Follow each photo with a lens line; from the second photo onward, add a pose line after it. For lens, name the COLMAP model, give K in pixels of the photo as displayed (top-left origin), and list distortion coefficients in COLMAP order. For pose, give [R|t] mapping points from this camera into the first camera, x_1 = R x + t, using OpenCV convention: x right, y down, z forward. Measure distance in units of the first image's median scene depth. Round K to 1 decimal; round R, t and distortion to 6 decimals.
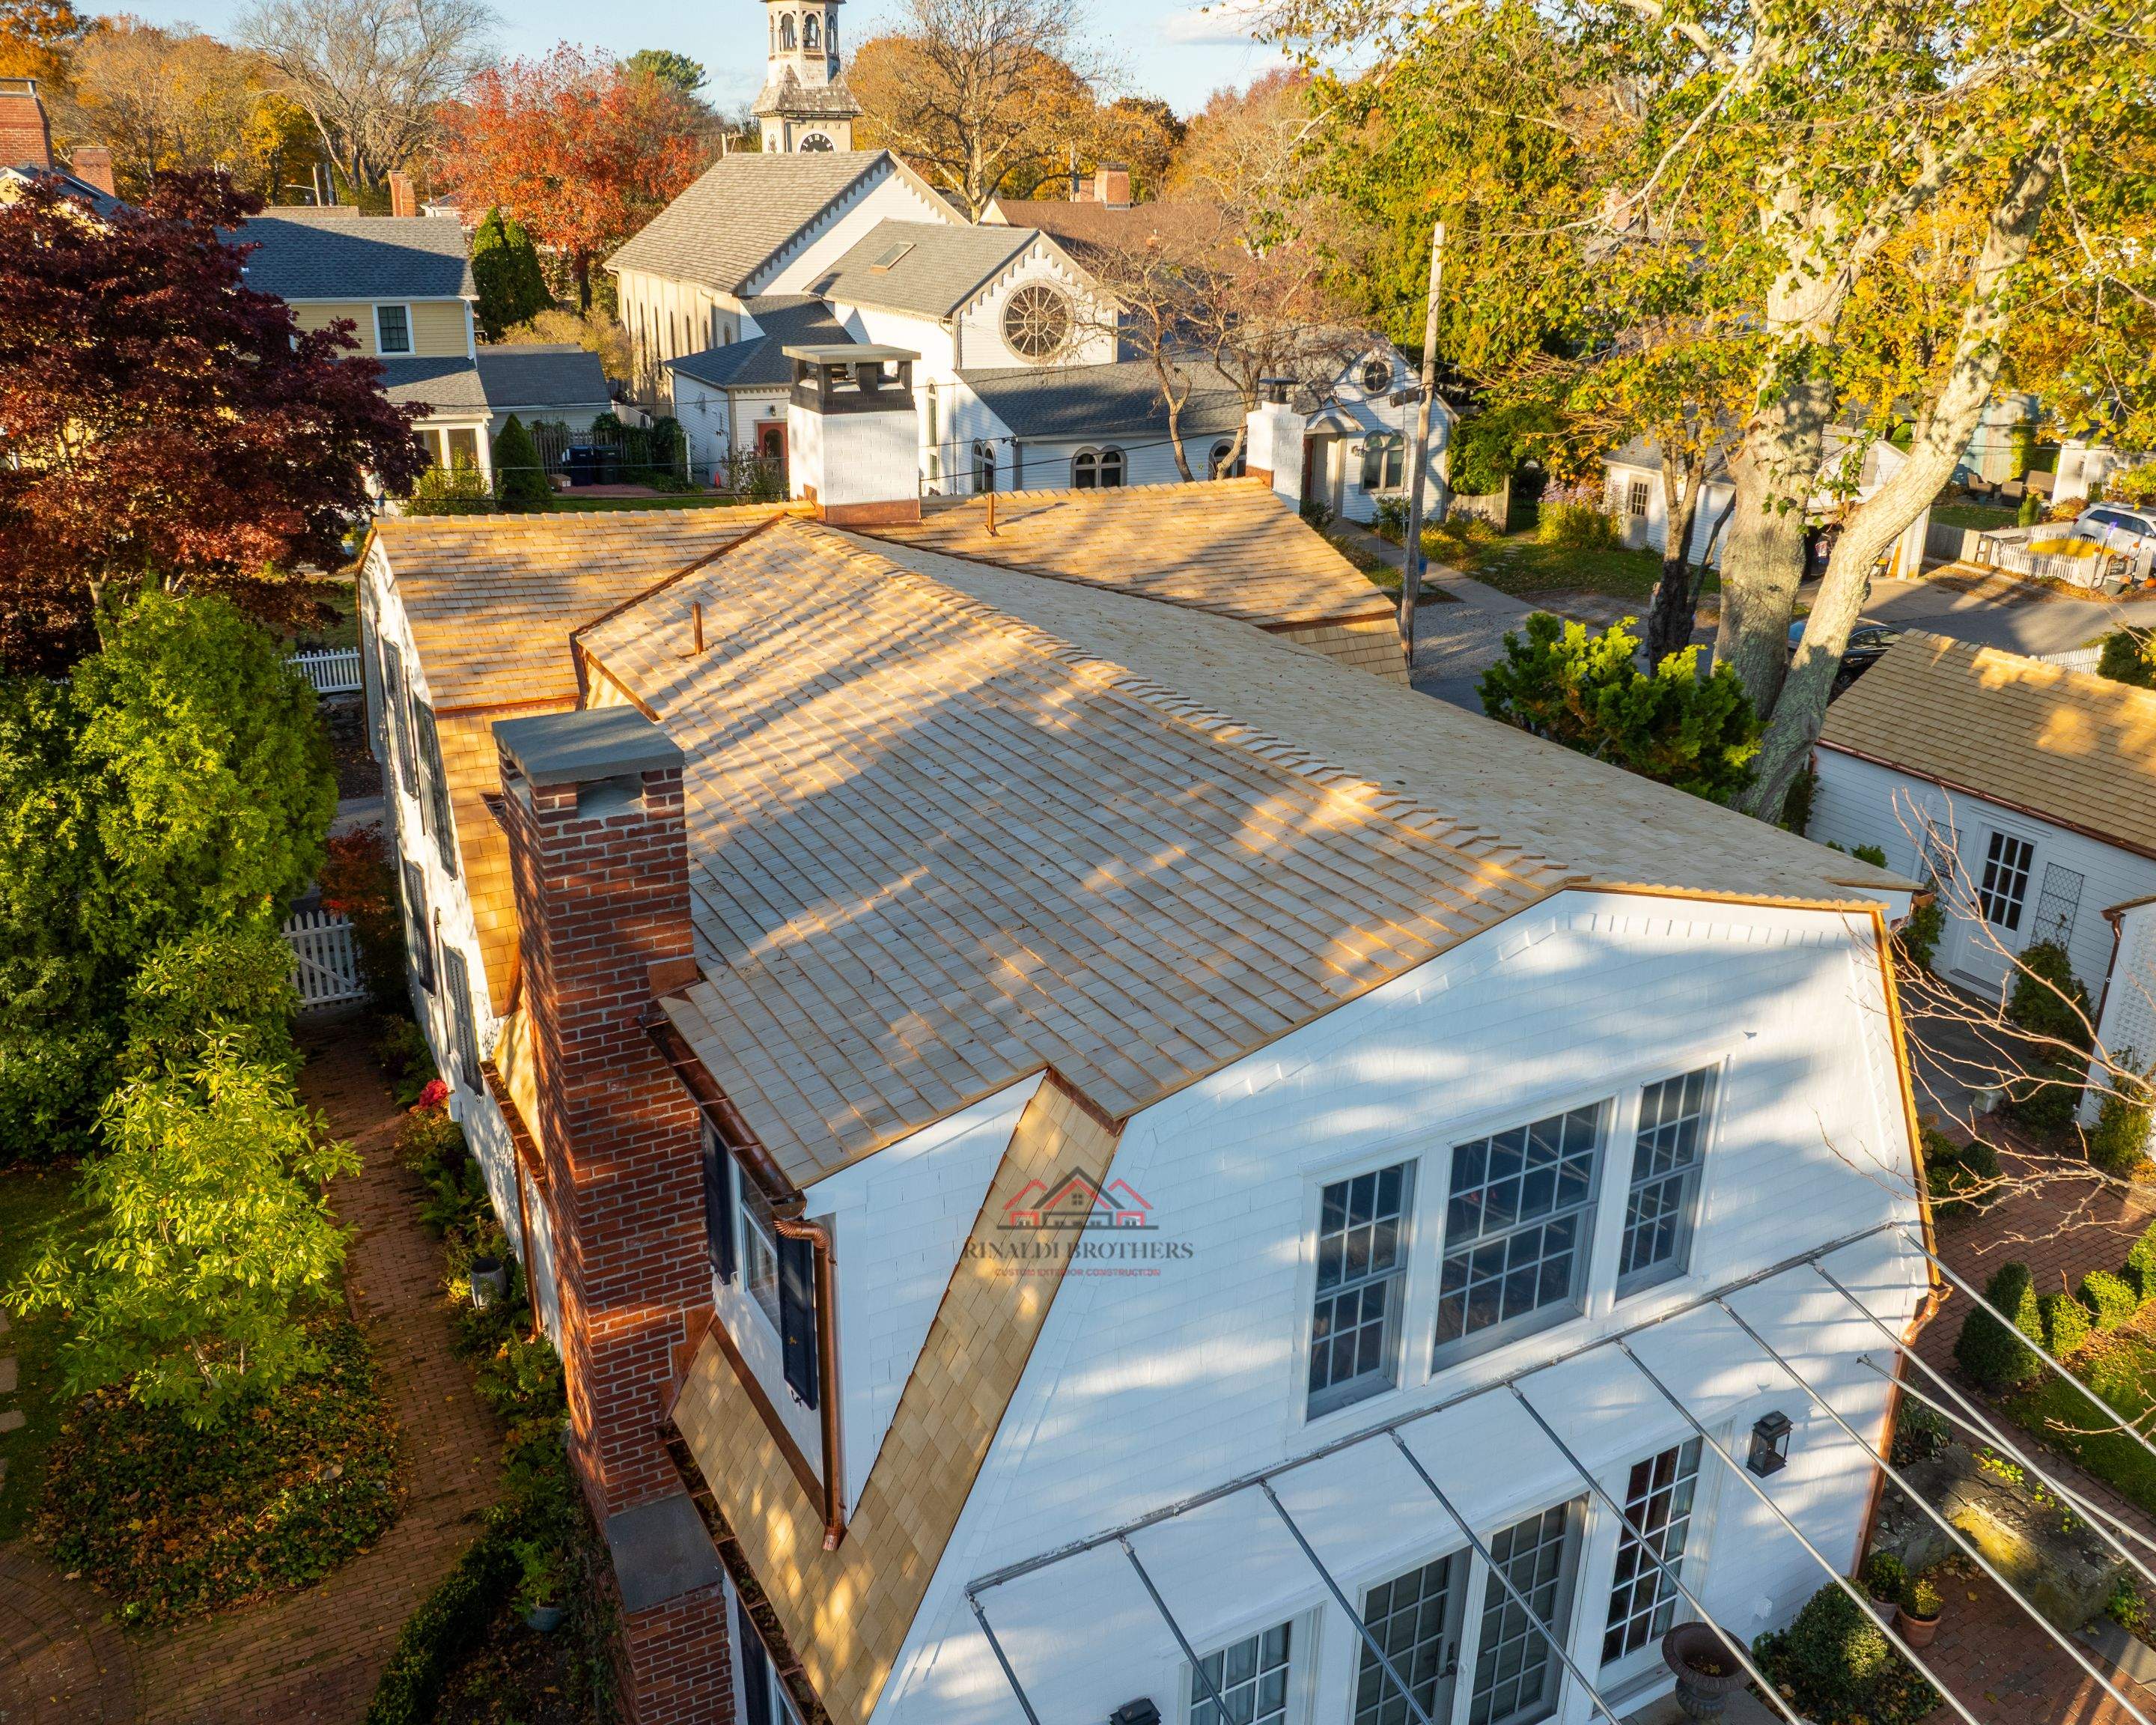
lens RADIAL K [[1765.9, 0, 1097.6], [0, 1765.9, 801.0], [0, 0, 1]] dist [-0.038725, -0.007346]
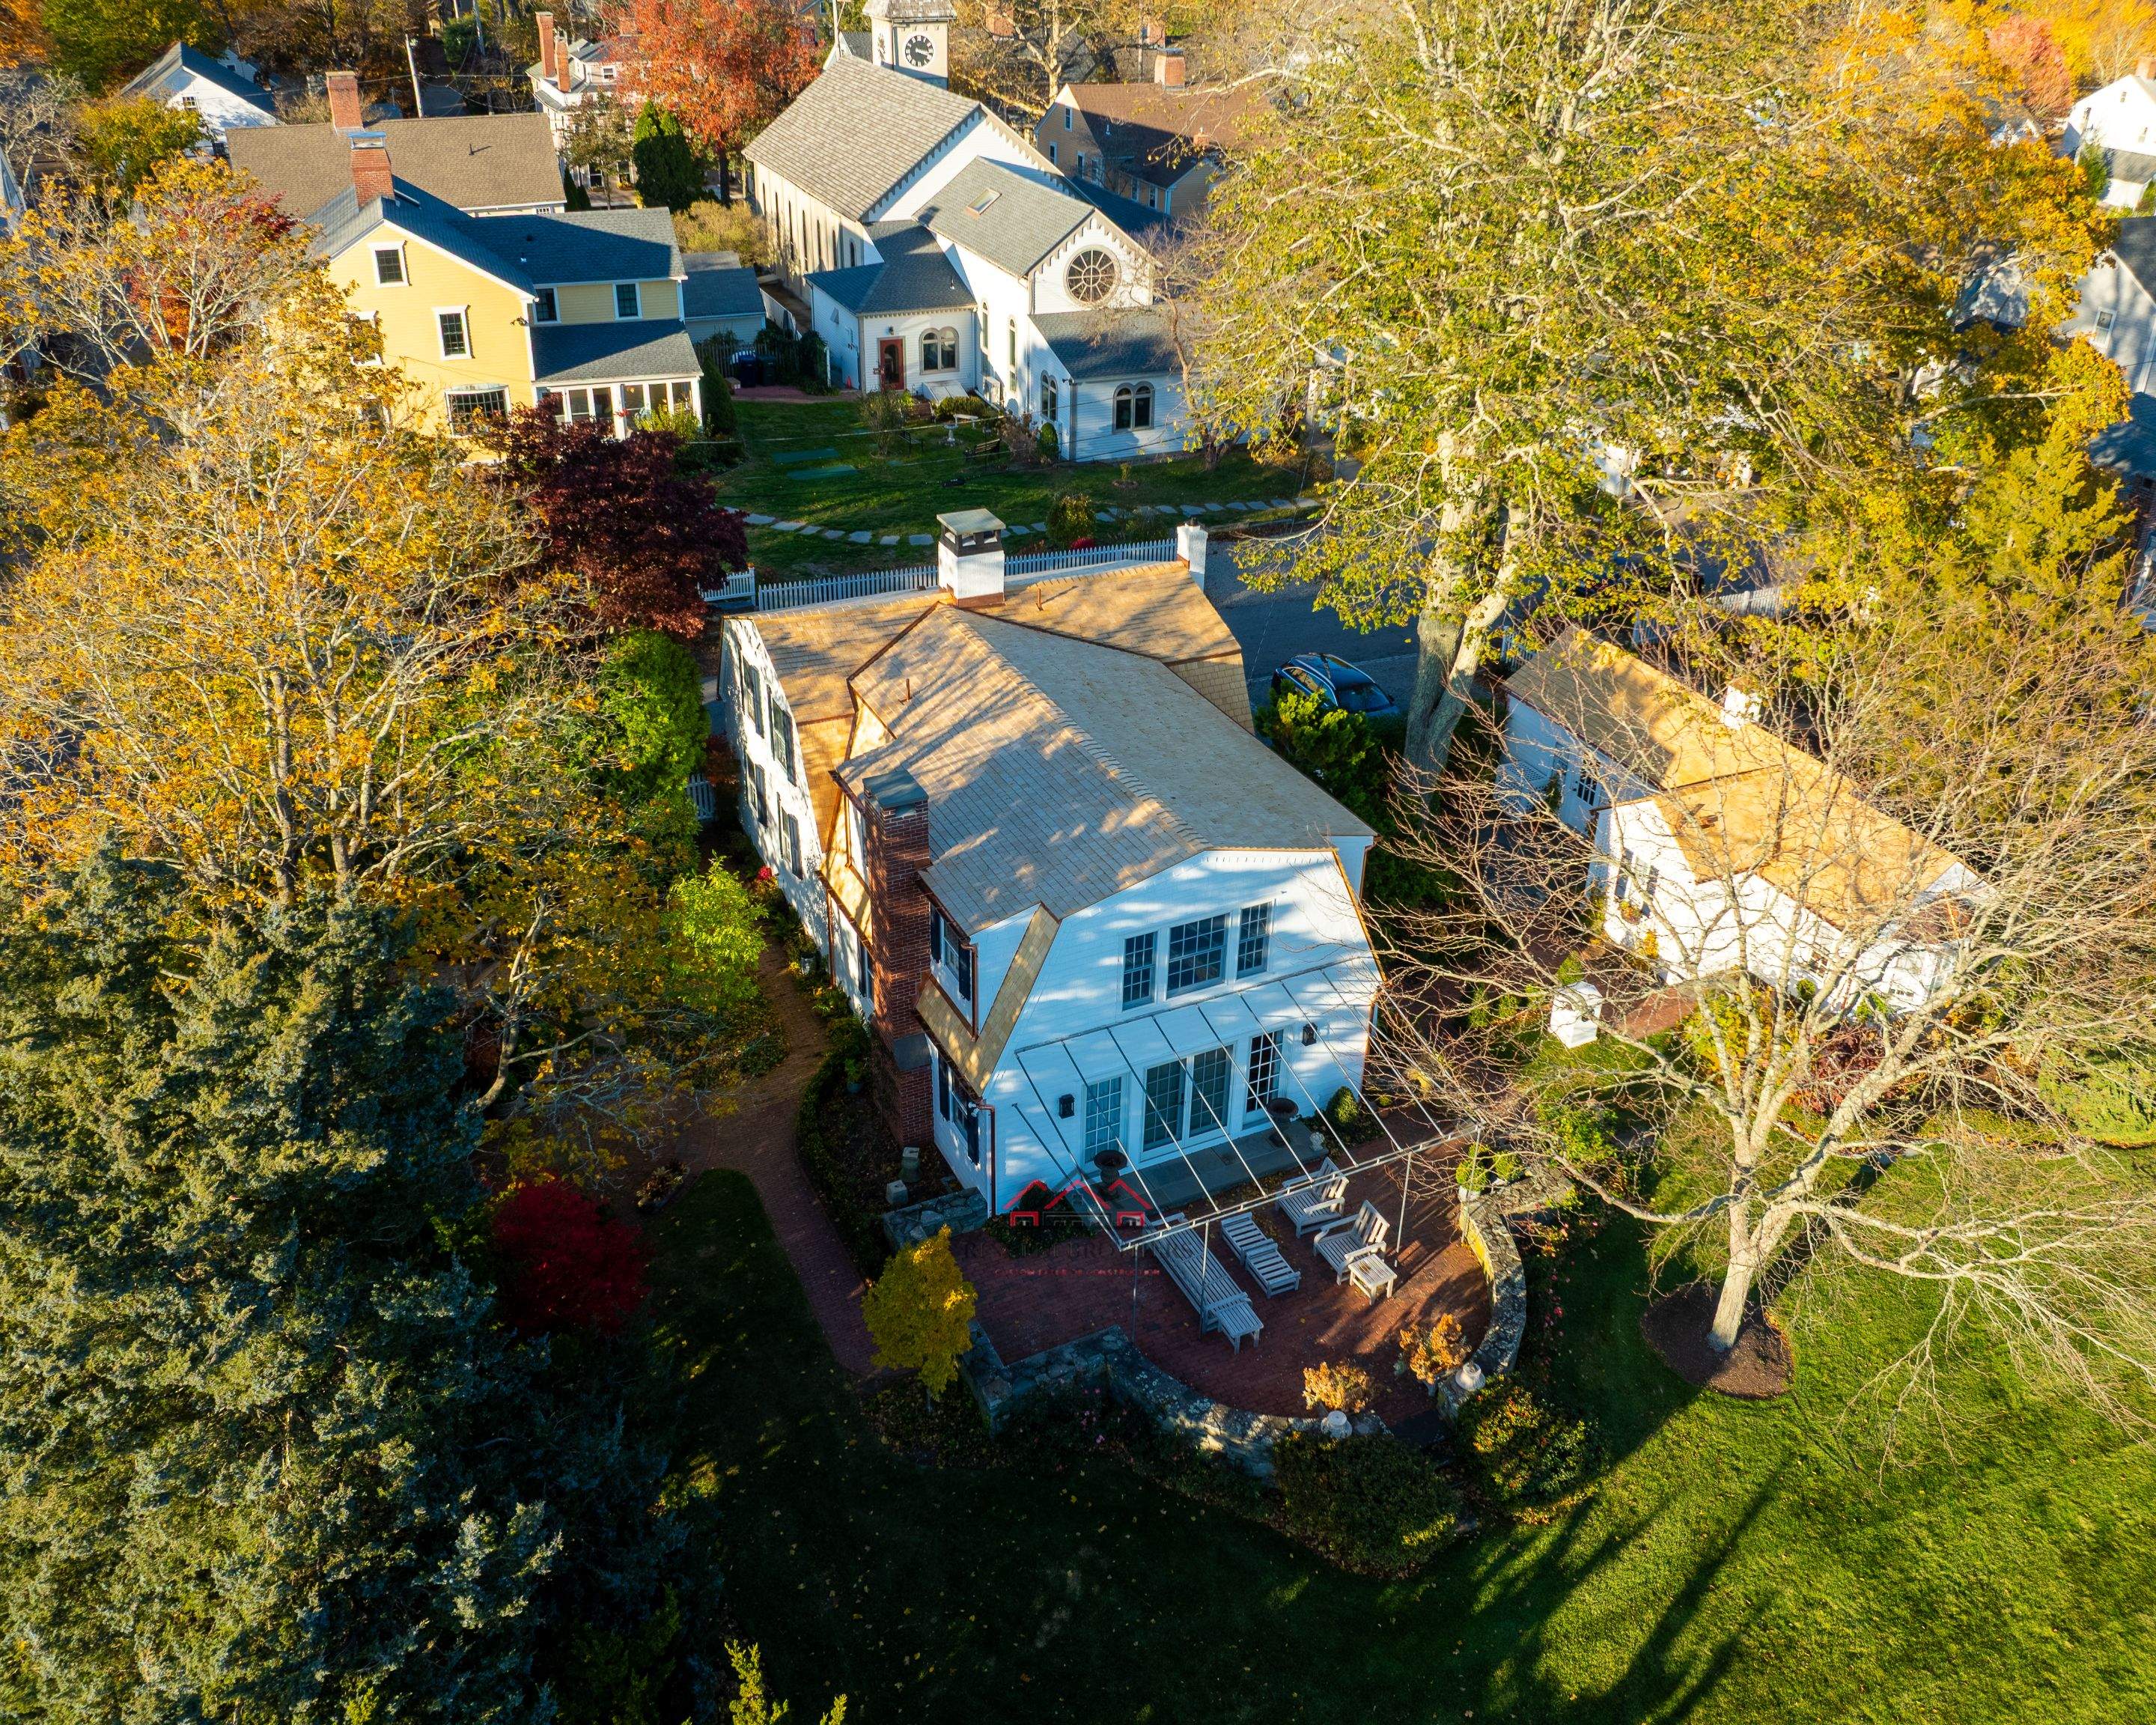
lens RADIAL K [[1765.9, 0, 1097.6], [0, 1765.9, 801.0], [0, 0, 1]] dist [-0.038725, -0.007346]
pose [[0.998794, 0.030097, -0.038795, 0.129687], [-0.023514, 0.986806, 0.160191, -0.367318], [0.043104, -0.159086, 0.986323, -1.443307]]
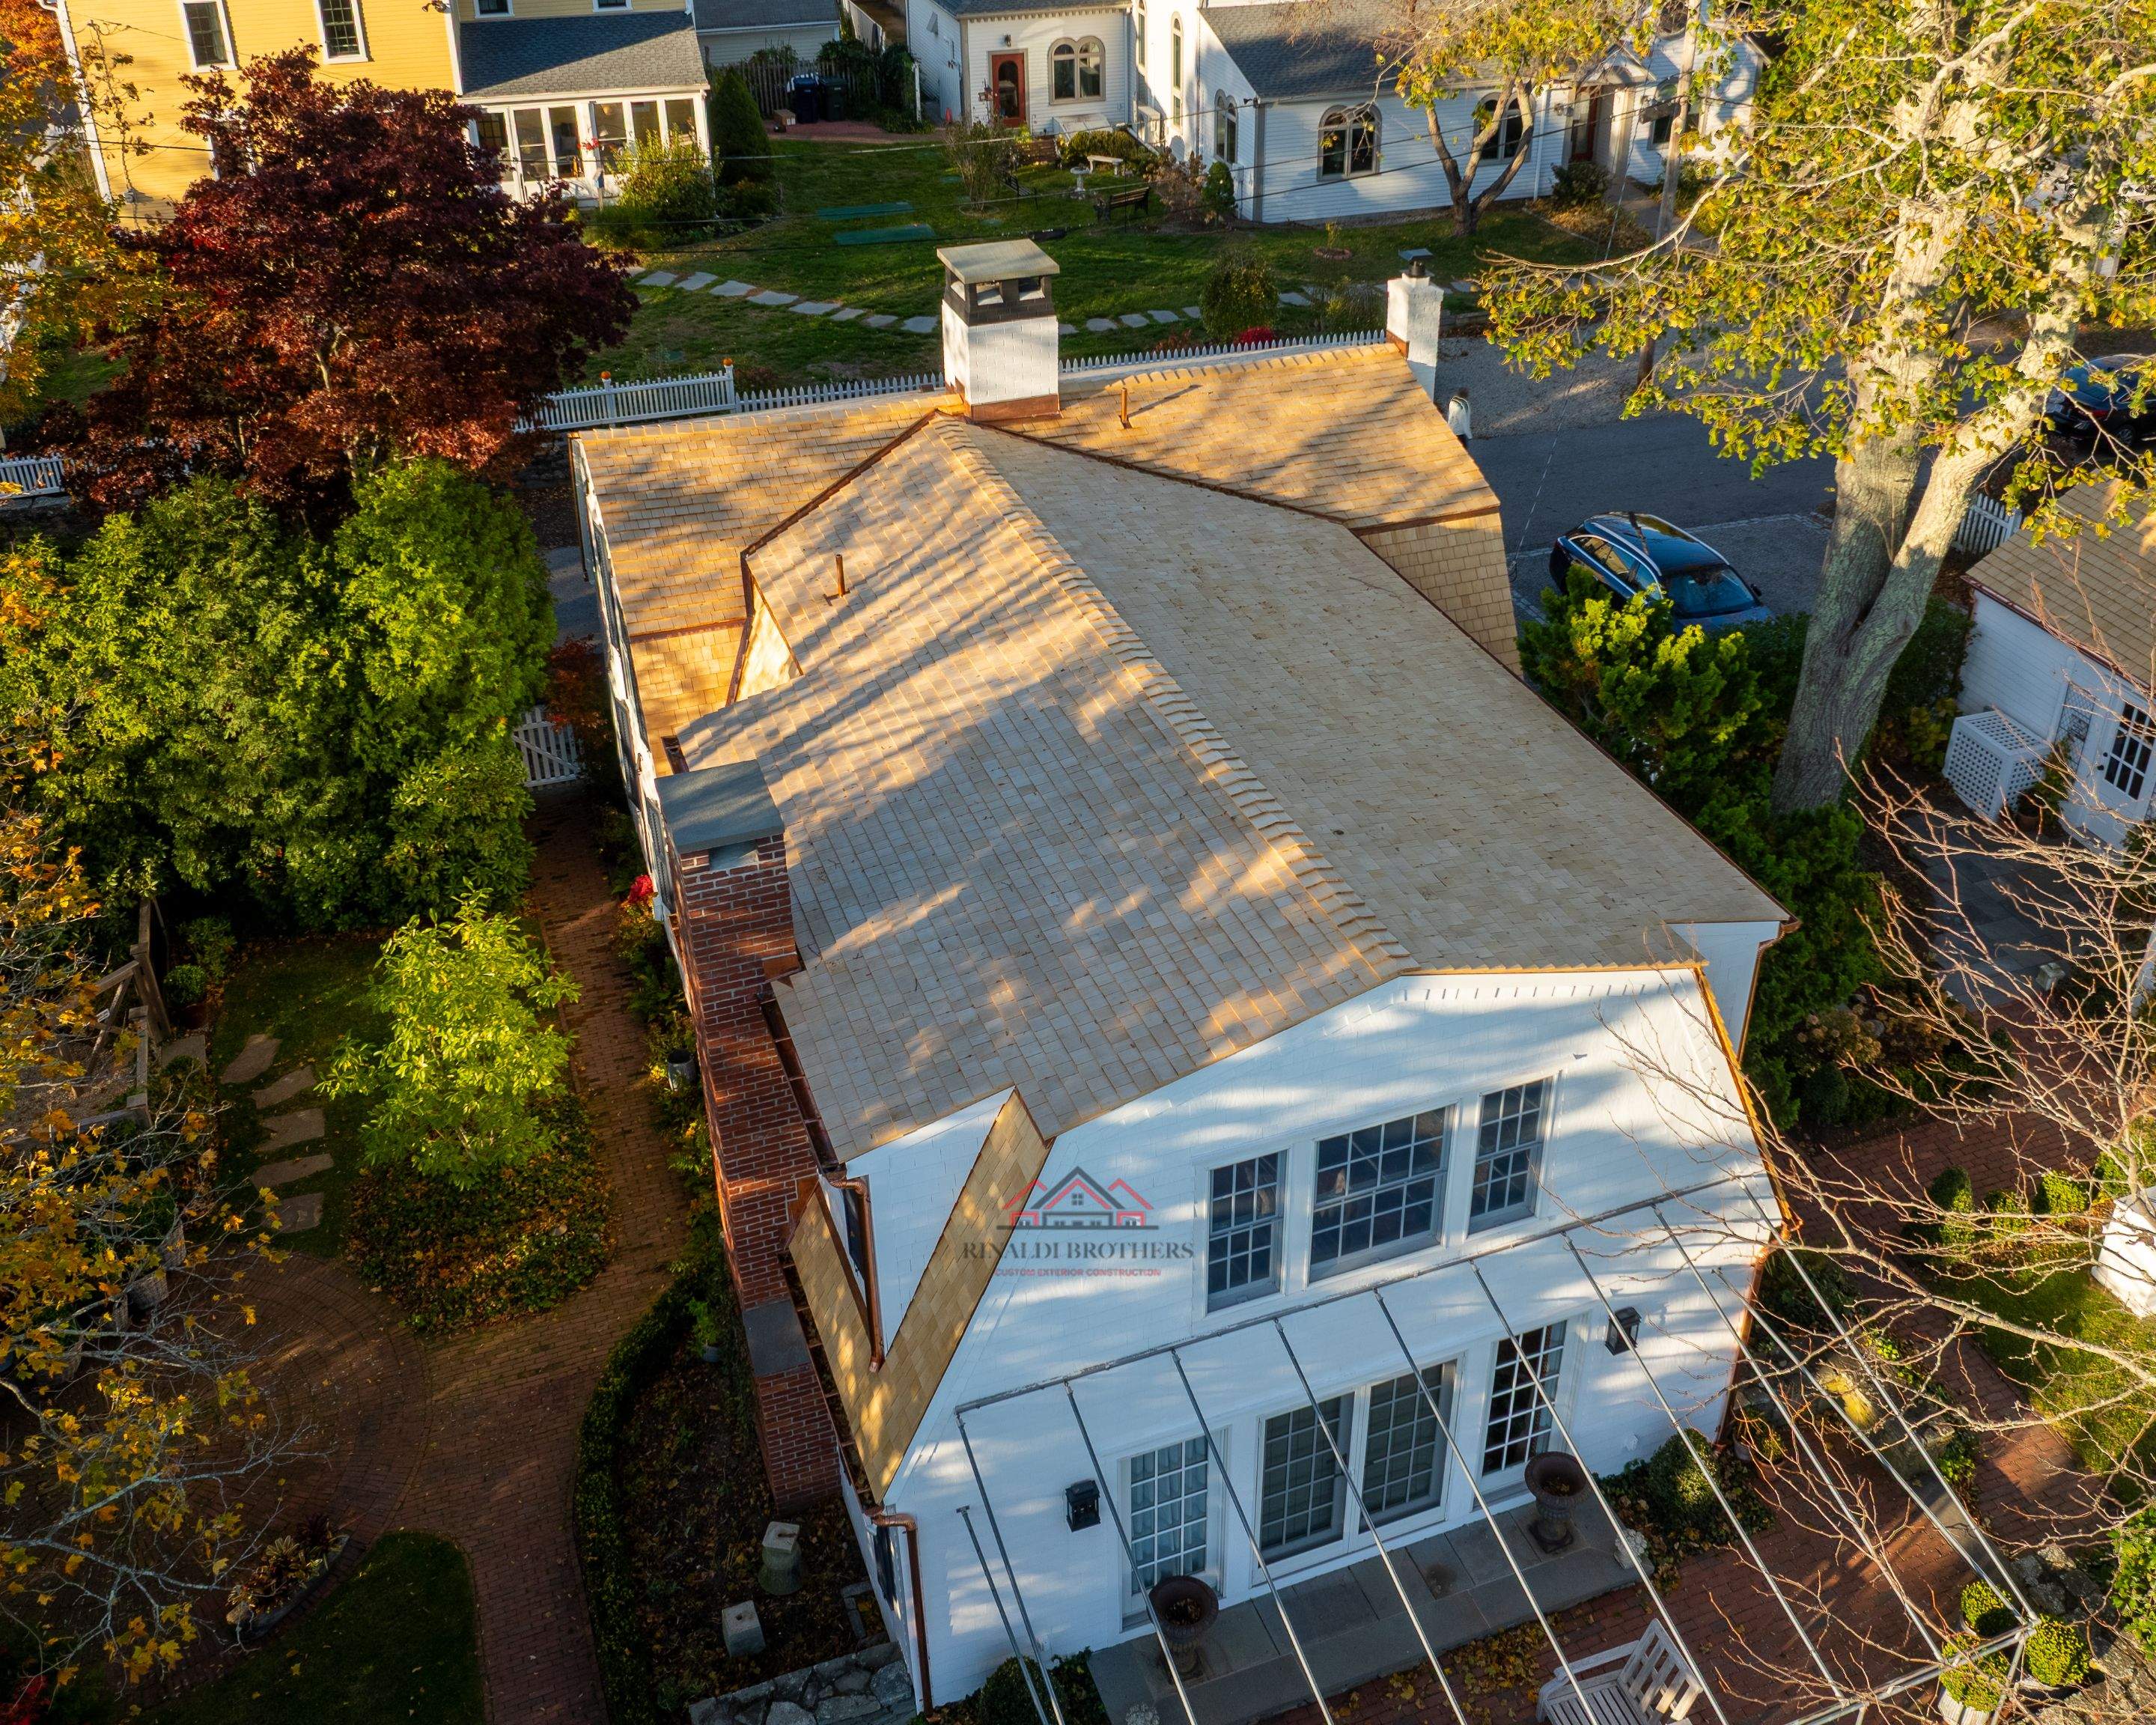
lens RADIAL K [[2023.9, 0, 1129.1], [0, 2023.9, 724.8], [0, 0, 1]] dist [-0.037844, -0.008475]
pose [[0.989100, 0.054840, -0.136655, 0.175907], [-0.028309, 0.981567, 0.189008, -0.291850], [0.144501, -0.183079, 0.972420, -0.353058]]
